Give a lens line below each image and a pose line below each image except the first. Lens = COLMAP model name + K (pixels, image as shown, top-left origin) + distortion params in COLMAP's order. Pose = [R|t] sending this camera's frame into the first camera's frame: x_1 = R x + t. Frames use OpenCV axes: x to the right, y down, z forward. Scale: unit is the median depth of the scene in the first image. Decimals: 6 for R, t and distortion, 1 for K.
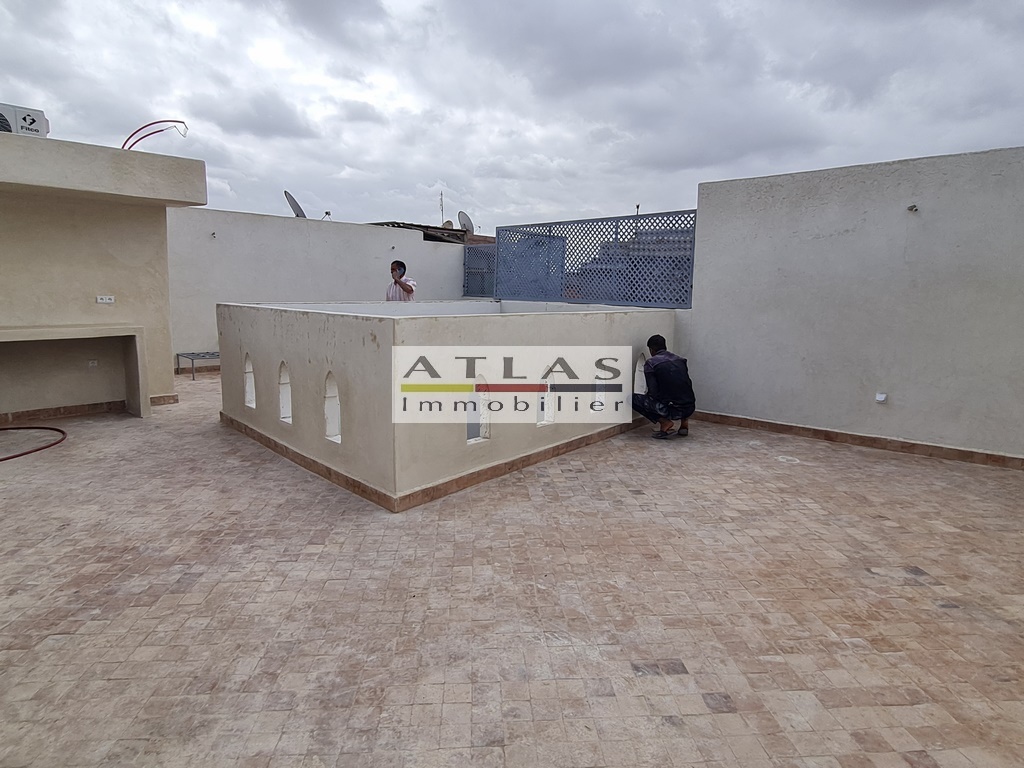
lens RADIAL K [[596.7, 0, 504.7], [0, 596.7, 381.6], [0, 0, 1]] dist [0.001016, -0.006871]
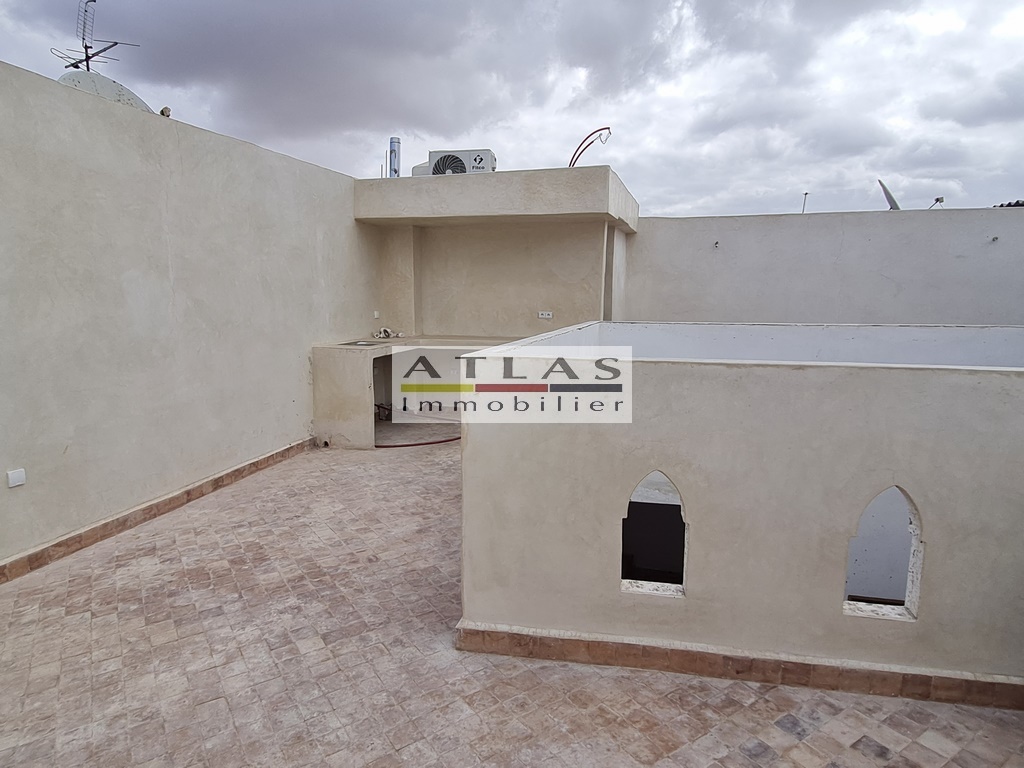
lens RADIAL K [[596.7, 0, 504.7], [0, 596.7, 381.6], [0, 0, 1]] dist [0.001016, -0.006871]
pose [[0.500490, 0.109777, -0.858754, 0.392613], [-0.126078, 0.990595, 0.053150, -0.119112], [0.856513, 0.081669, 0.509624, 0.715951]]
